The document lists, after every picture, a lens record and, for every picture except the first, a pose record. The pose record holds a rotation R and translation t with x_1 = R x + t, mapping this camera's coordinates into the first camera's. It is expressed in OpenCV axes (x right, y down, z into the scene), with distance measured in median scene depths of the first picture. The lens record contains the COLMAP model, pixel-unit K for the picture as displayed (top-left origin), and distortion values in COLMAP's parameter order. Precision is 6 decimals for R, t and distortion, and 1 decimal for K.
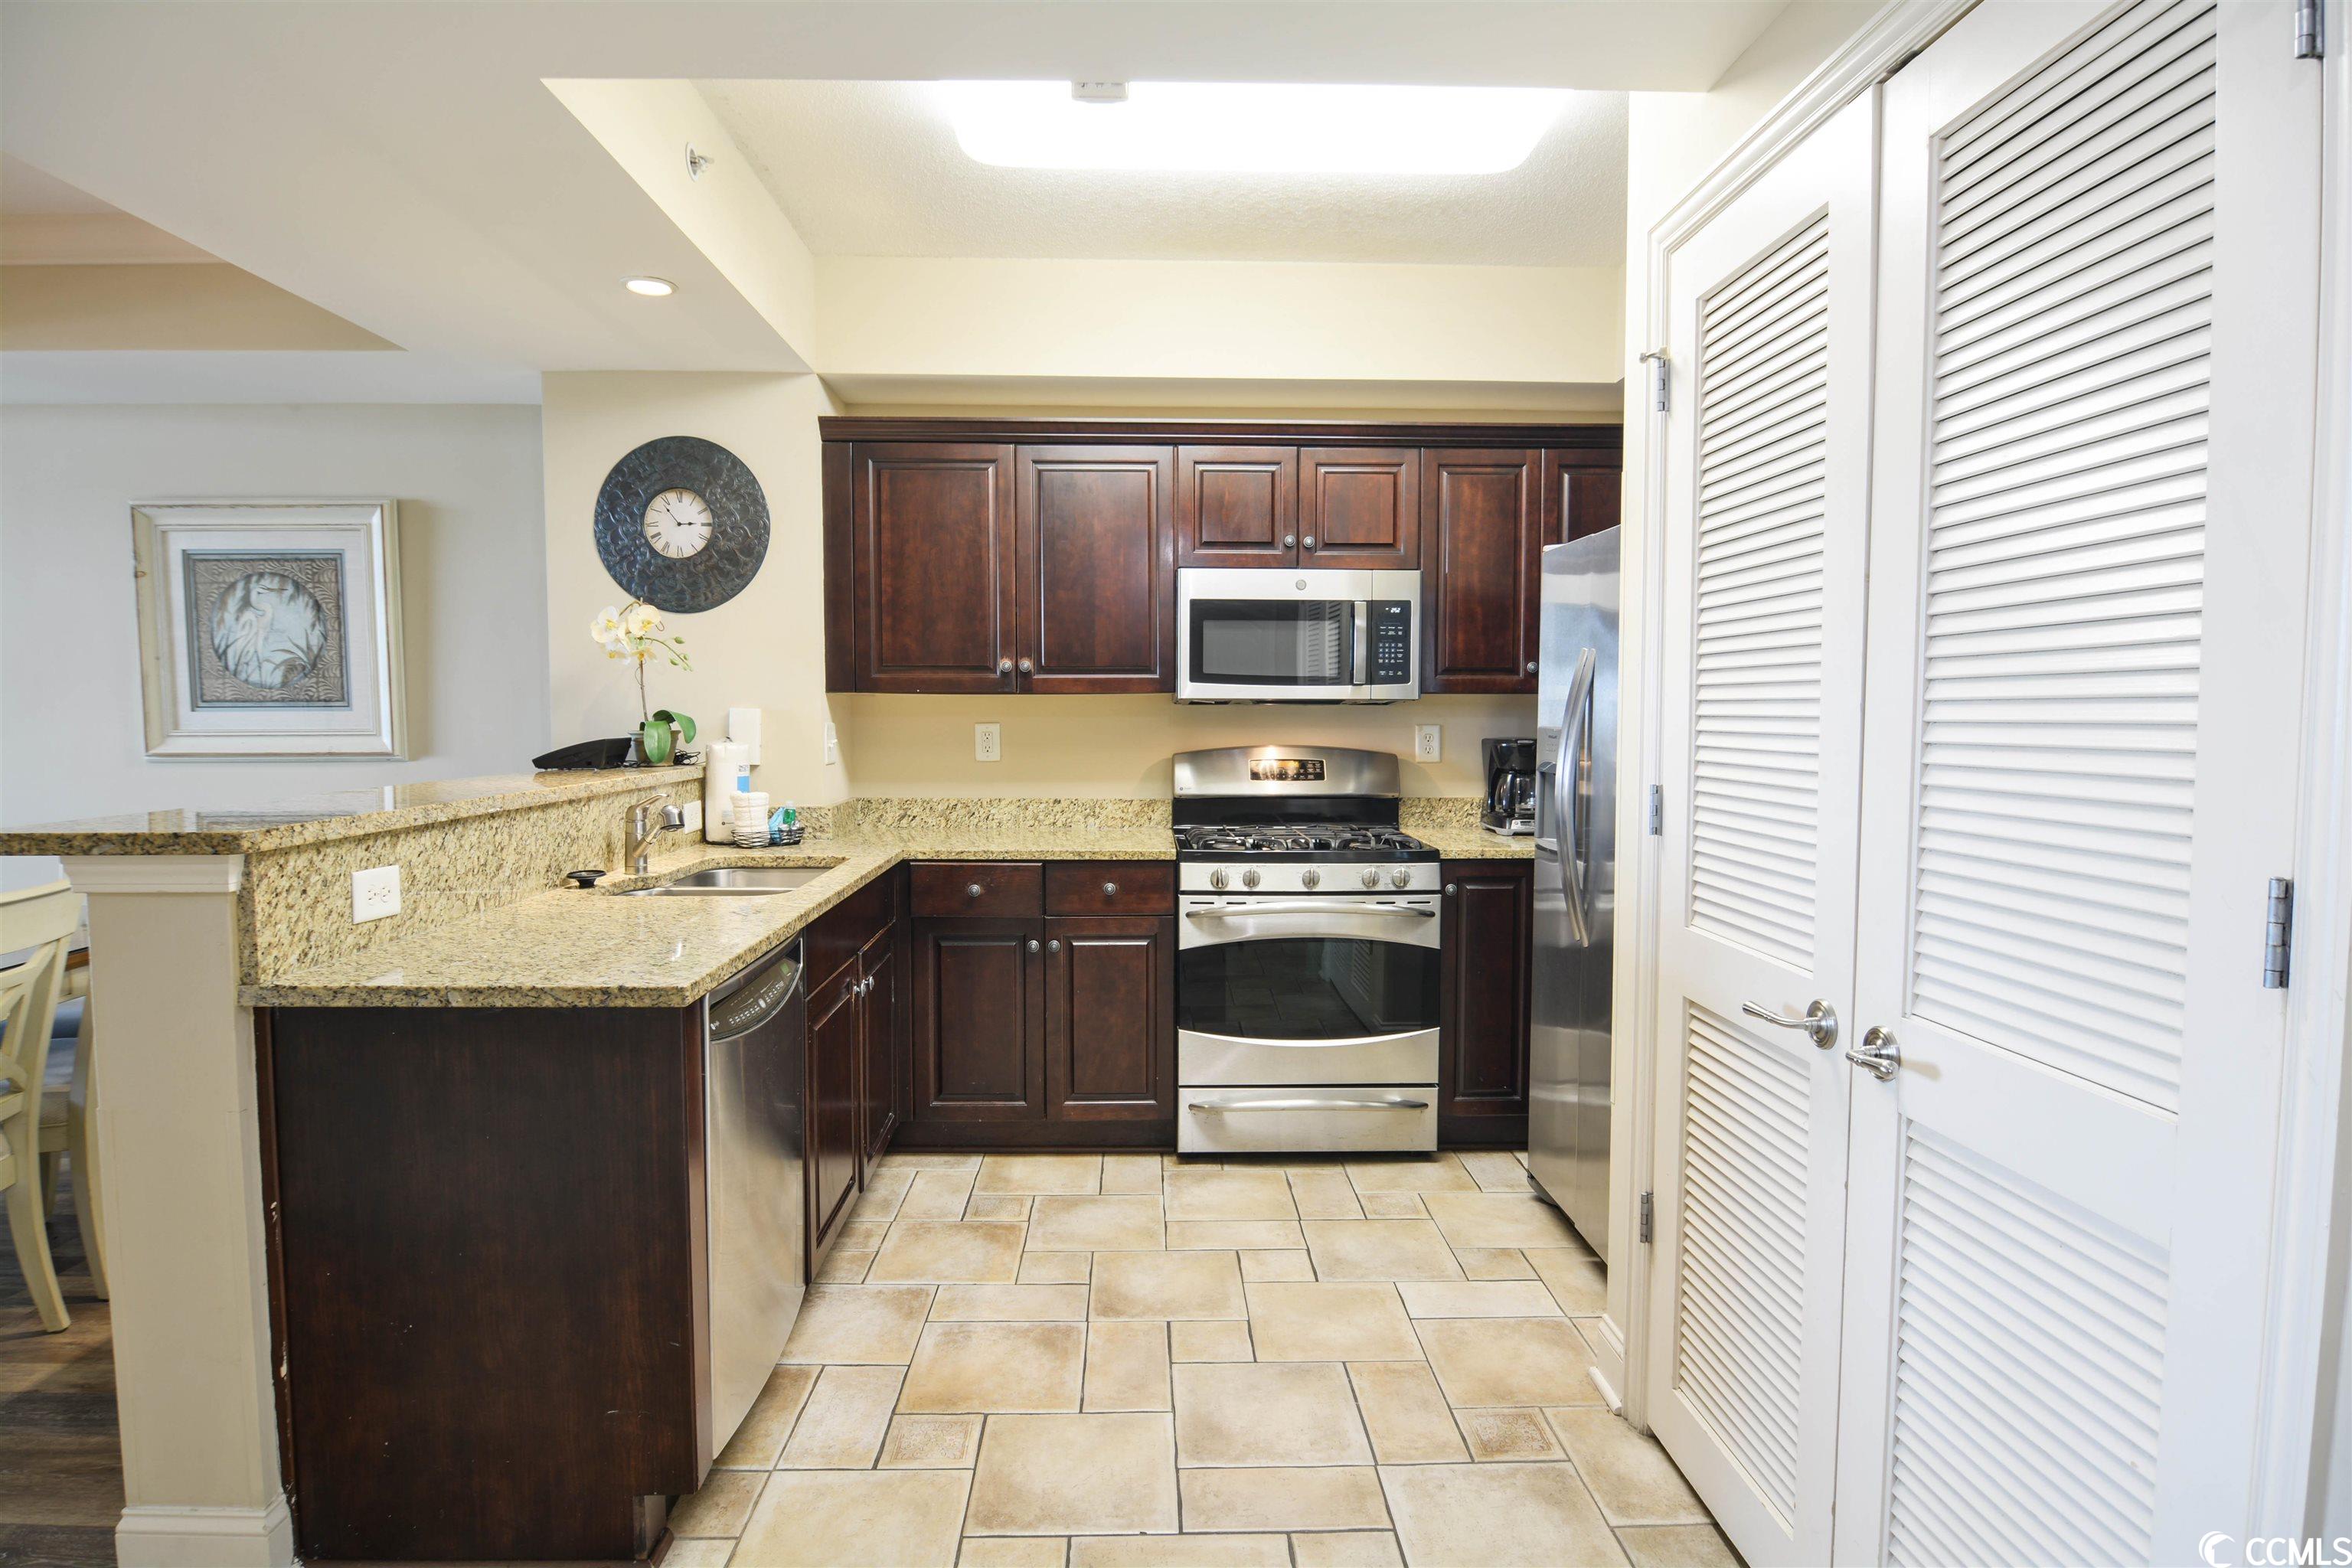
lens RADIAL K [[1251.2, 0, 1170.9], [0, 1251.2, 782.0], [0, 0, 1]] dist [-0.009620, -0.009455]
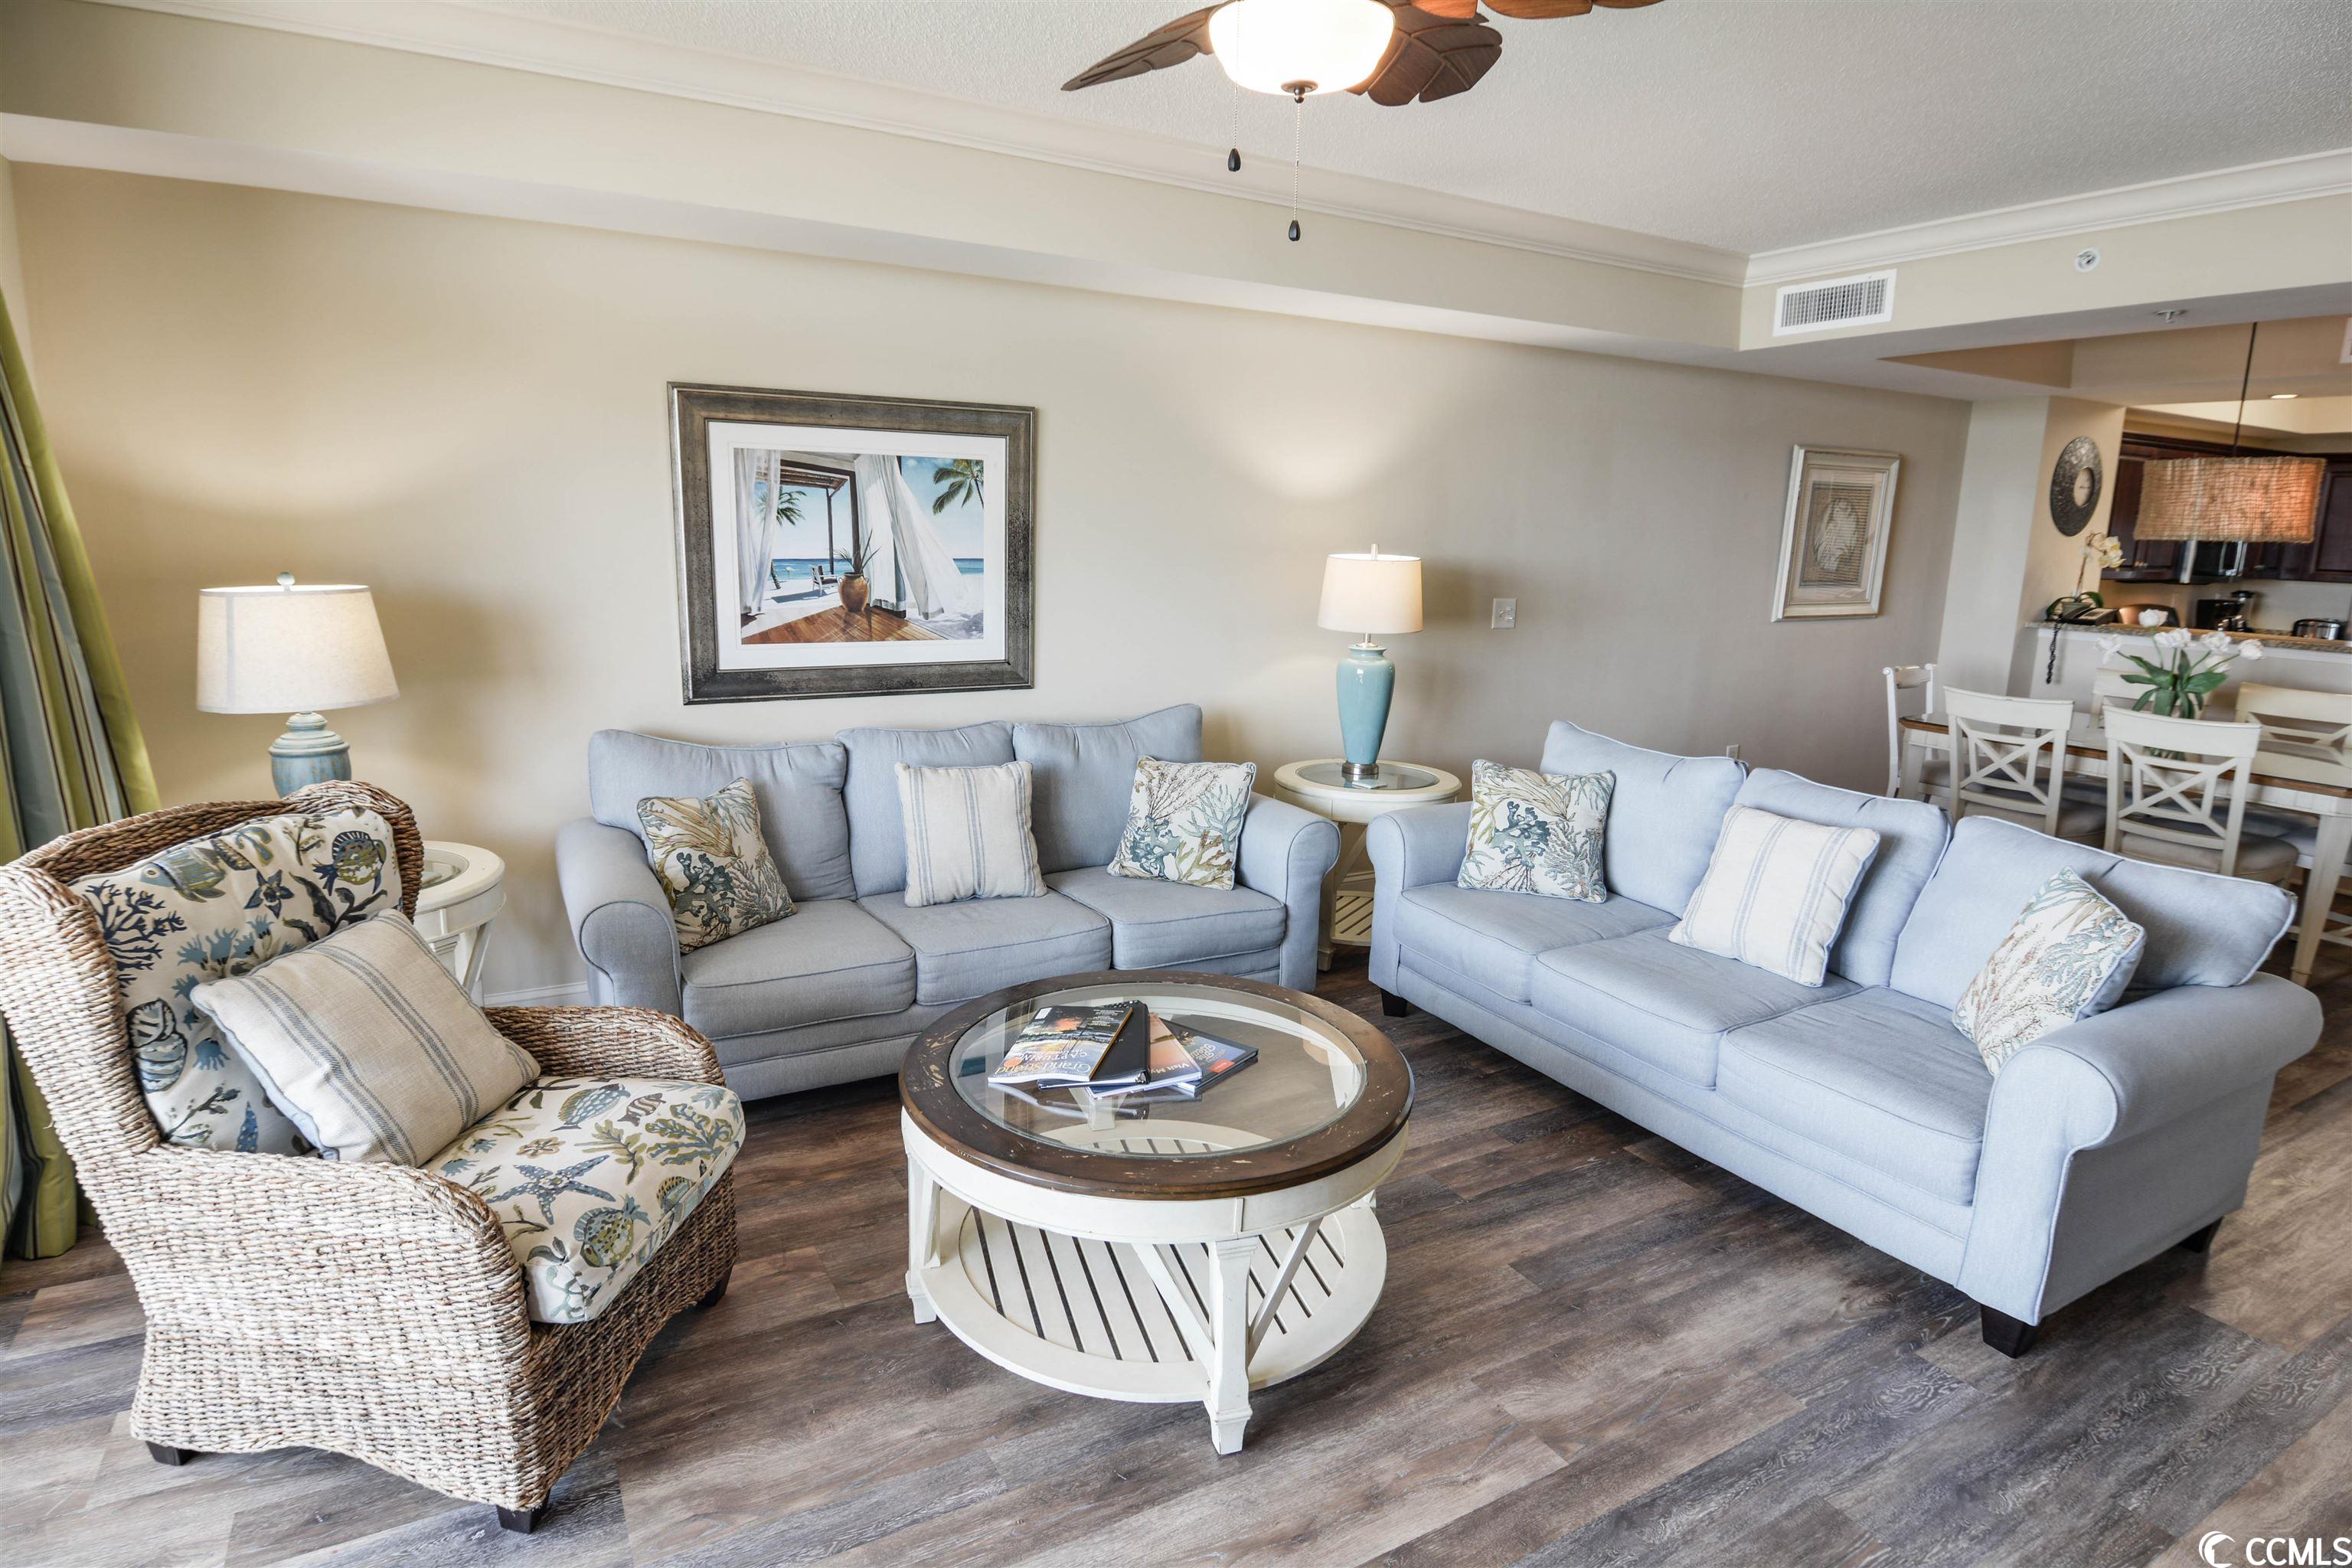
lens RADIAL K [[1251.2, 0, 1175.5], [0, 1251.2, 788.3], [0, 0, 1]] dist [-0.009620, -0.009455]
pose [[0.887879, -0.077978, 0.453420, -2.357337], [0.007835, 0.987952, 0.154563, -0.061620], [-0.460010, -0.133681, 0.877793, -0.035966]]
